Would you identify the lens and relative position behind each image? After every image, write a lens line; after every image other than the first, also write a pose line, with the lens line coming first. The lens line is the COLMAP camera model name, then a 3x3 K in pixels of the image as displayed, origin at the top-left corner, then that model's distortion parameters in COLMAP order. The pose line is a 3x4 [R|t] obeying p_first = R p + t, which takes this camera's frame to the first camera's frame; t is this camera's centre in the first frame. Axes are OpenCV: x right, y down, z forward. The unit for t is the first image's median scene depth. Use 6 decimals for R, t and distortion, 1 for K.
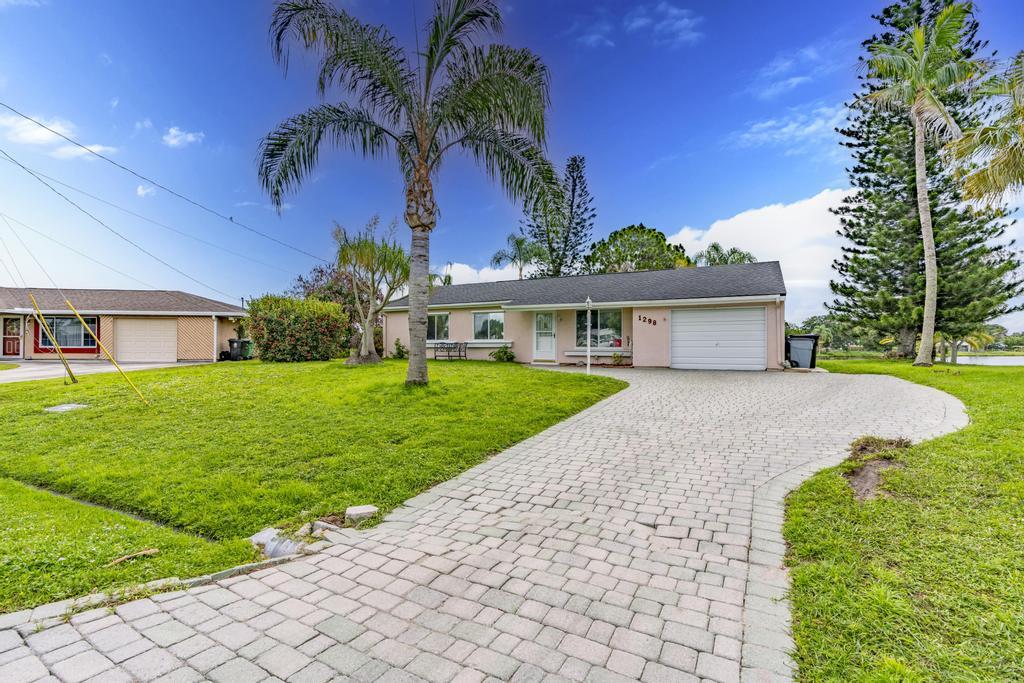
lens RADIAL K [[462.1, 0, 523.3], [0, 462.1, 328.1], [0, 0, 1]] dist [-0.012453, 0.002782]
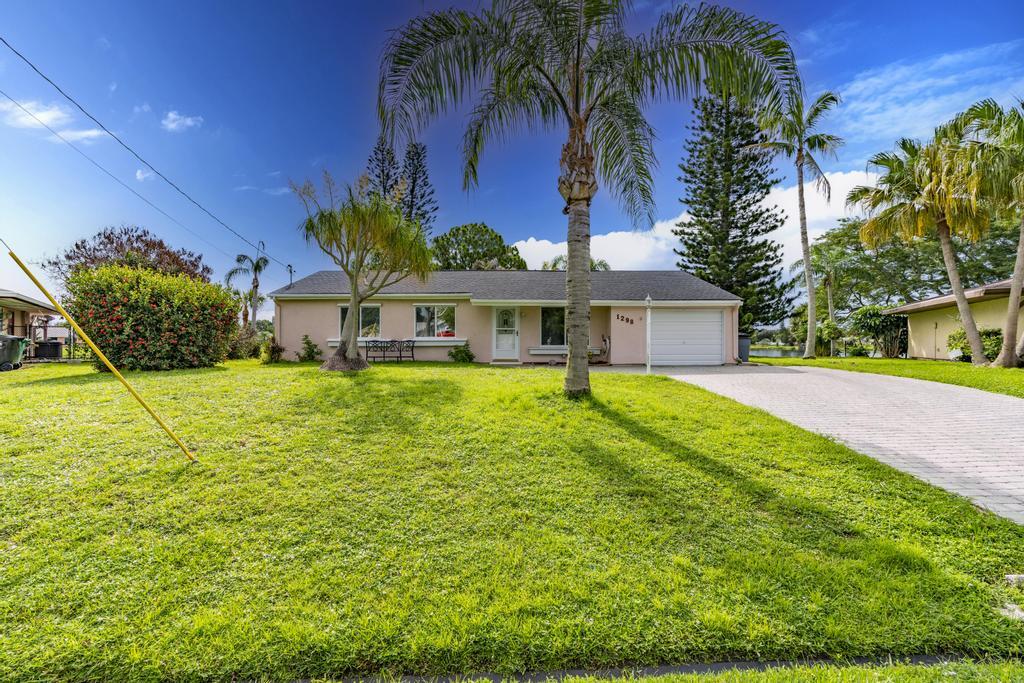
lens RADIAL K [[462.1, 0, 521.0], [0, 462.1, 323.4], [0, 0, 1]] dist [-0.012453, 0.002782]
pose [[0.881059, 0.018521, 0.472643, -0.400041], [-0.016151, 0.999828, -0.009071, 0.004770], [-0.472730, 0.000358, 0.881207, 0.191403]]
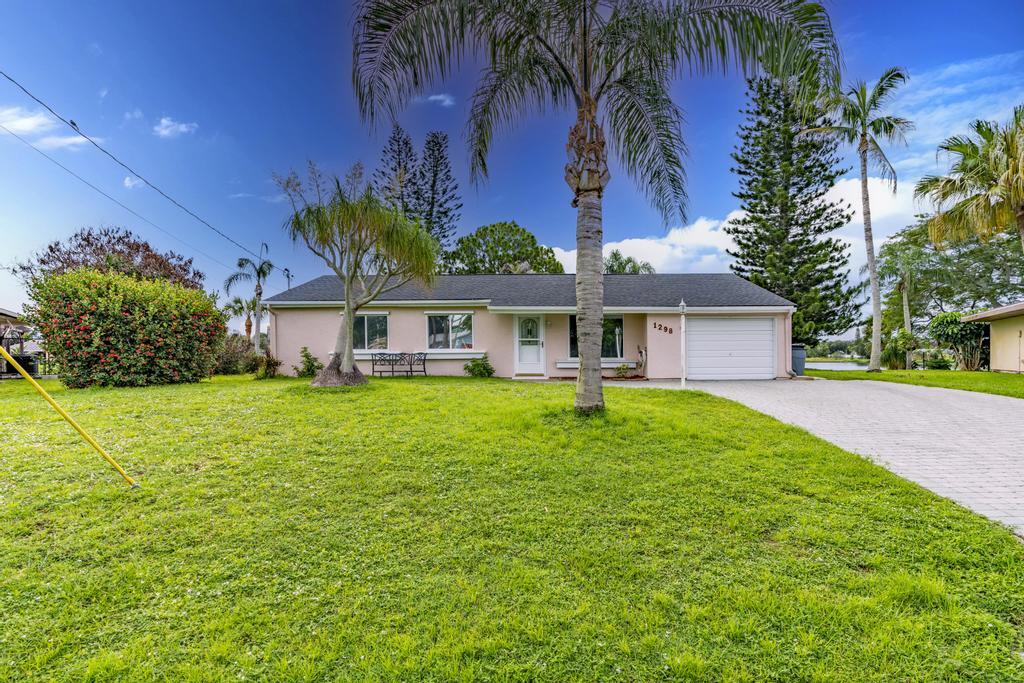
lens RADIAL K [[517.8, 0, 558.3], [0, 517.8, 339.2], [0, 0, 1]] dist [-0.009066, 0.002450]
pose [[0.884713, 0.011036, 0.466005, -0.370661], [-0.012270, 0.999925, -0.000385, 0.007443], [-0.465974, -0.005377, 0.884782, 0.180597]]
